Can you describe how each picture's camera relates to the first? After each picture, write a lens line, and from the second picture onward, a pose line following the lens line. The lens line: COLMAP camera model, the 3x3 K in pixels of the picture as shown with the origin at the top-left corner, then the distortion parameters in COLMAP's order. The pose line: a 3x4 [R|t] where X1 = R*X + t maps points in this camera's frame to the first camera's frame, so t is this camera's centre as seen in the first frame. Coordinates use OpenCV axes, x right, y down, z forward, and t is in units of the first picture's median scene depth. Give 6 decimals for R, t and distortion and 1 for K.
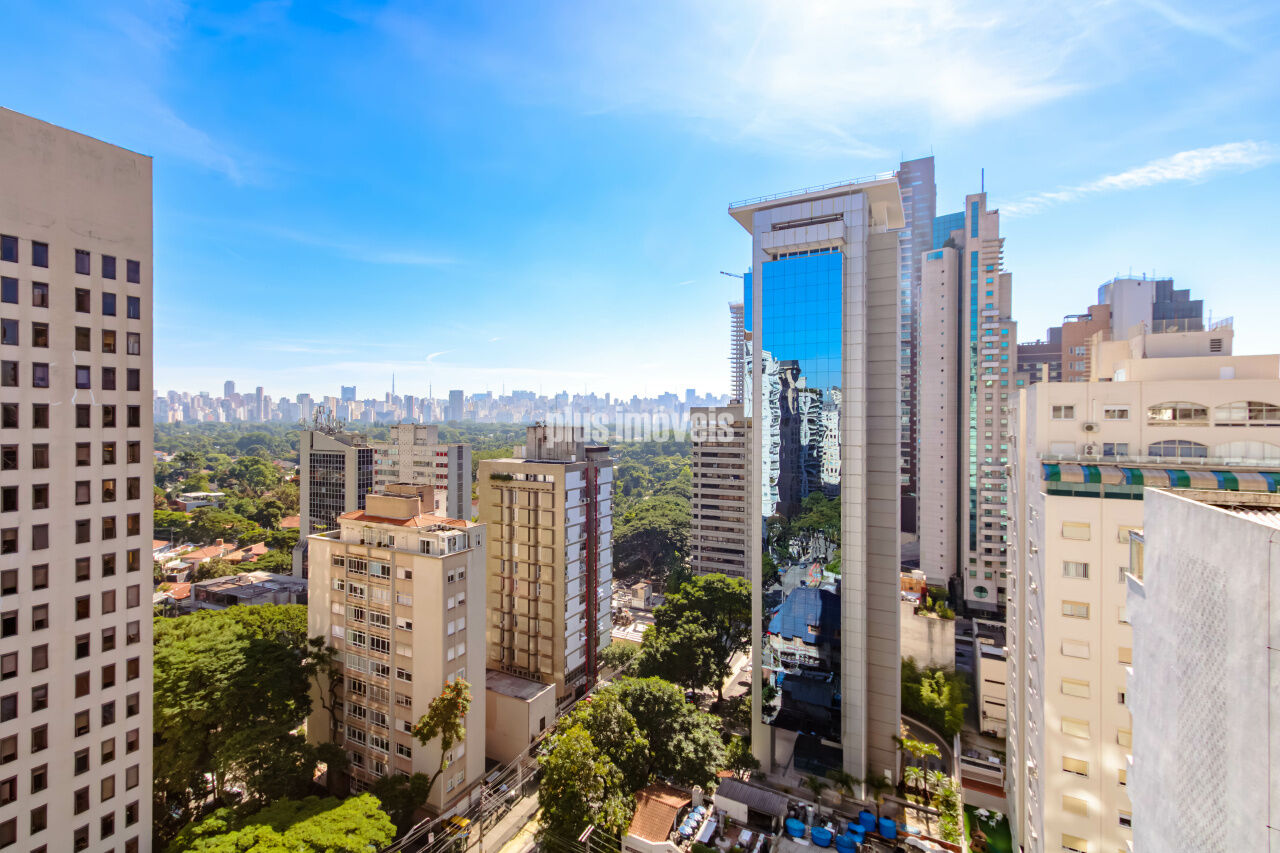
lens RADIAL K [[692.3, 0, 602.0], [0, 692.3, 425.9], [0, 0, 1]] dist [0.015288, 0.004002]
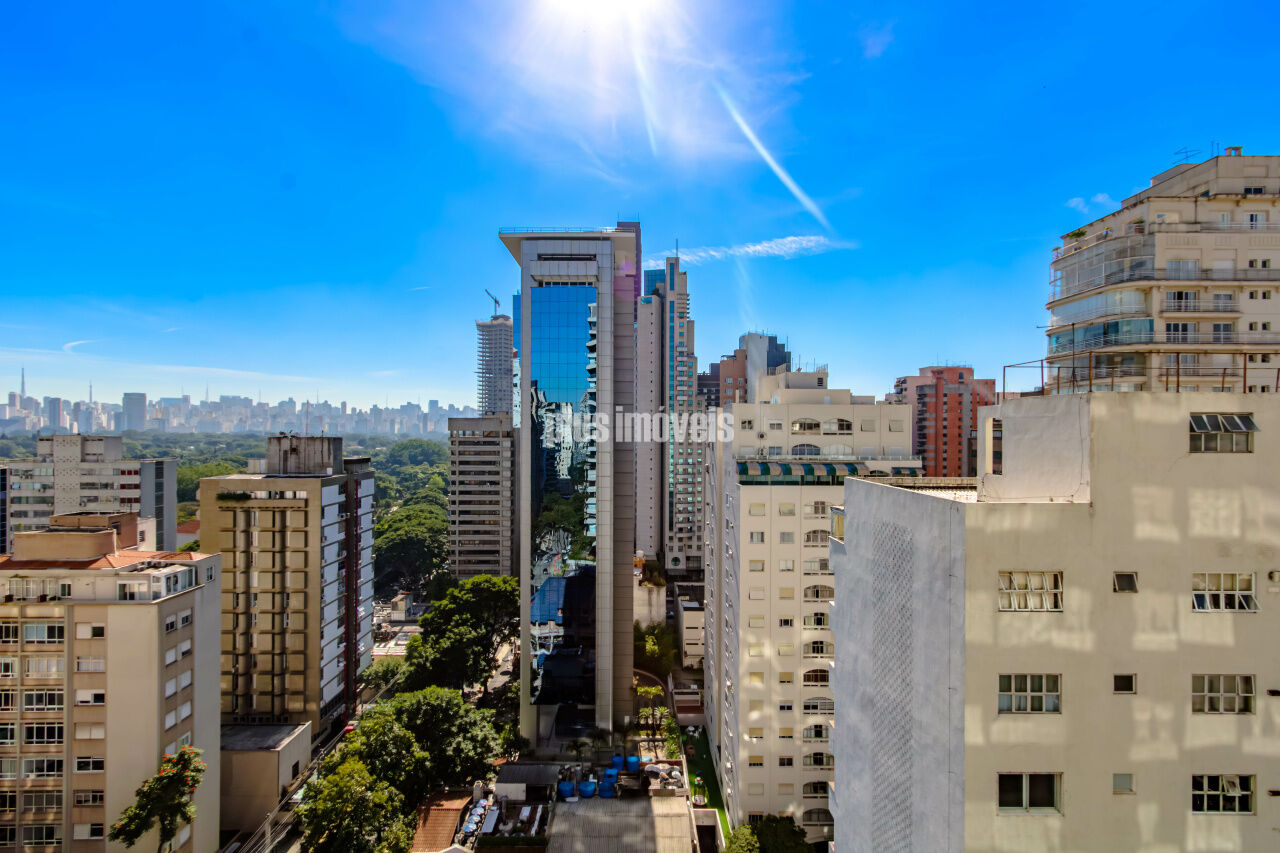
lens RADIAL K [[596.8, 0, 634.2], [0, 596.8, 435.9], [0, 0, 1]] dist [0.014068, -0.002478]
pose [[0.828998, -0.004028, 0.559237, -0.159606], [0.003378, 0.999992, 0.002194, -0.000902], [-0.559241, 0.000070, 0.829005, 0.116787]]
